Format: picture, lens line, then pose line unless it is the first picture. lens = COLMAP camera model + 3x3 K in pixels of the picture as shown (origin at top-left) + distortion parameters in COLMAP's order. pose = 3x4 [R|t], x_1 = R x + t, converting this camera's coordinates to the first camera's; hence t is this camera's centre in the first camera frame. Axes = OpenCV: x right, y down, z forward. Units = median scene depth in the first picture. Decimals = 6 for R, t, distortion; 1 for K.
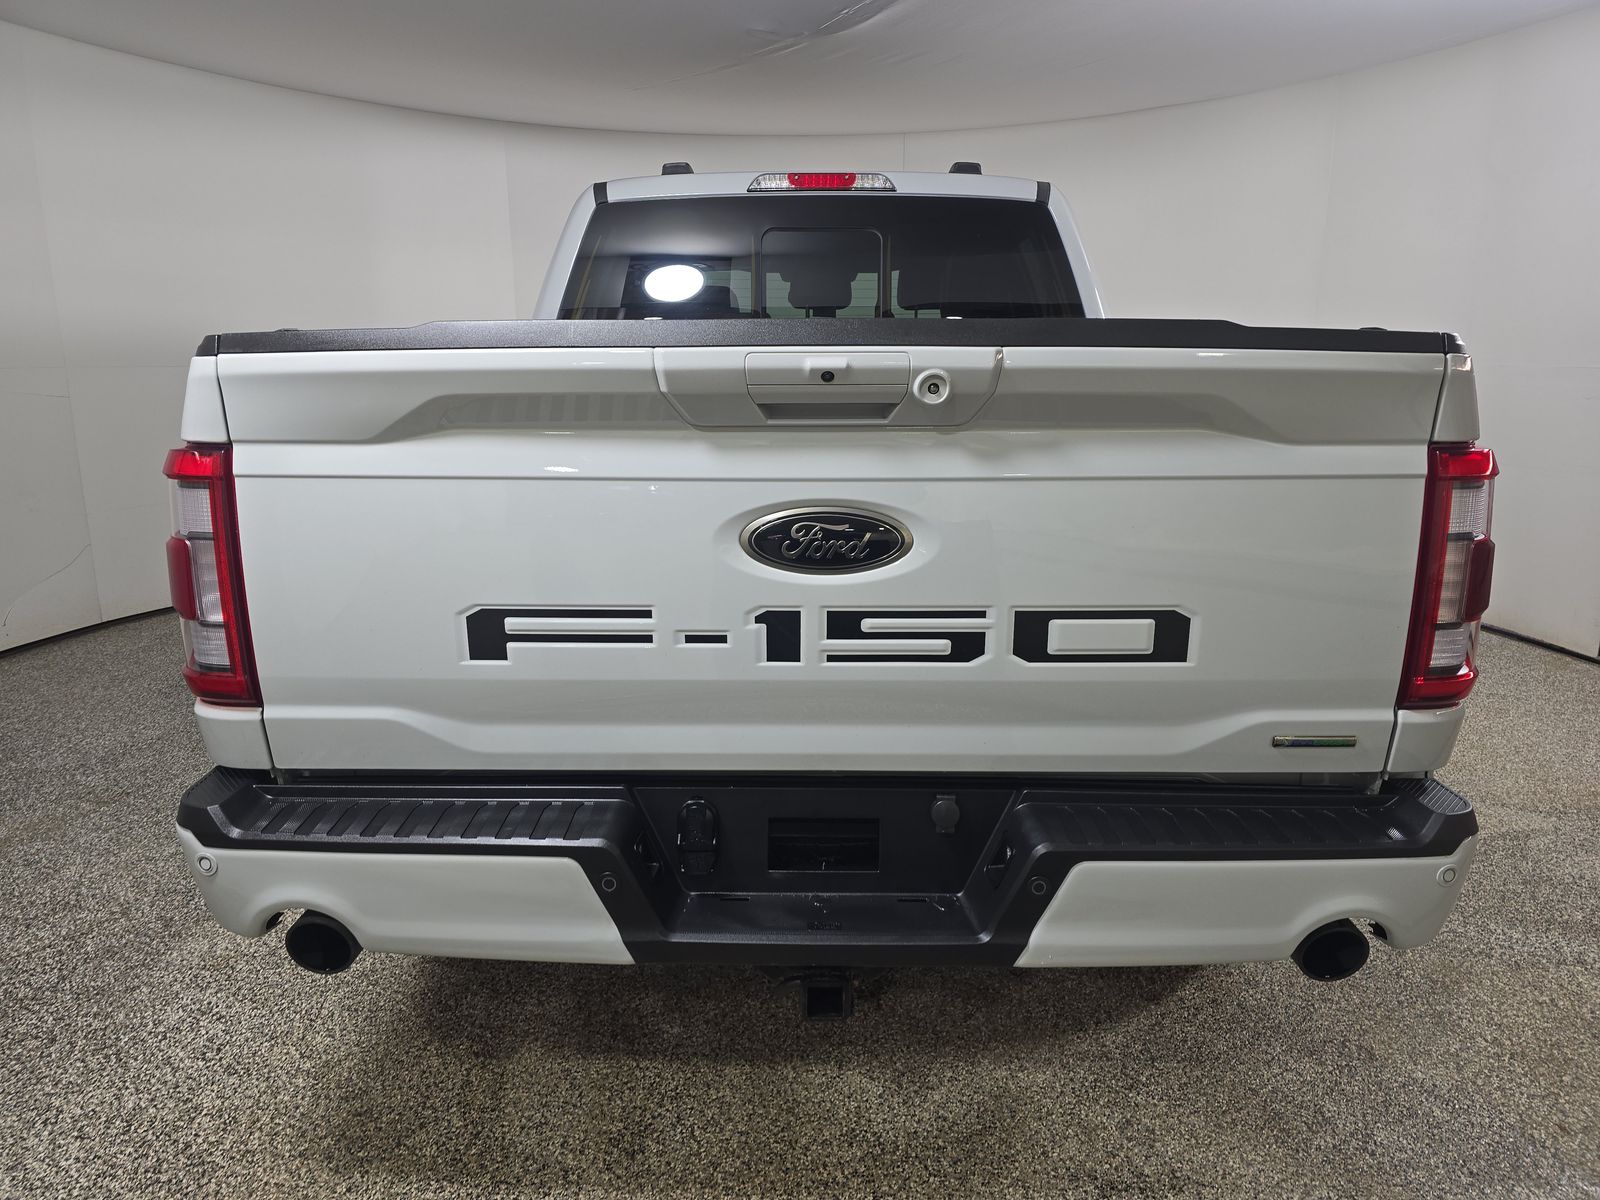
lens RADIAL K [[1080.7, 0, 803.4], [0, 1080.7, 595.8], [0, 0, 1]] dist [0.051848, -0.000953]
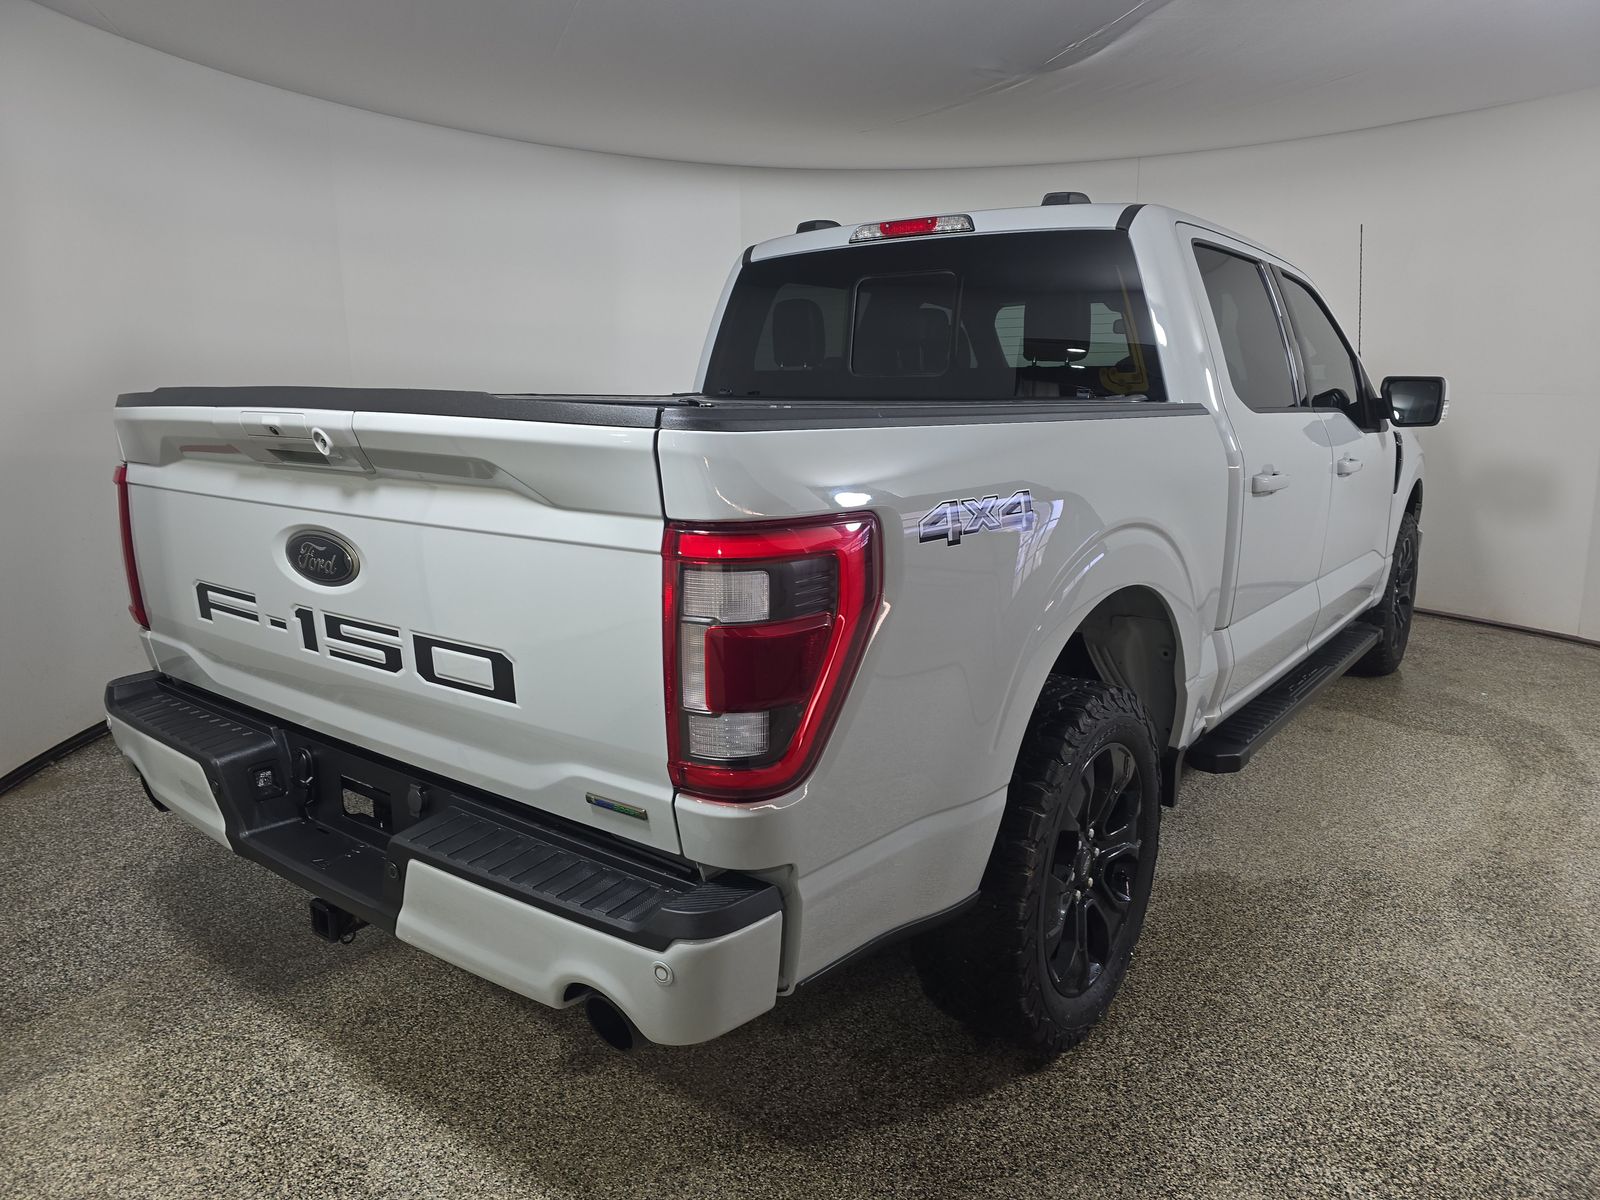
lens RADIAL K [[1080.7, 0, 804.5], [0, 1080.7, 603.8], [0, 0, 1]] dist [0.051848, -0.000953]
pose [[0.795361, 0.120385, -0.594060, 1.198982], [-0.127244, 0.991401, 0.030545, -0.106010], [0.592629, 0.051296, 0.803840, 0.297157]]
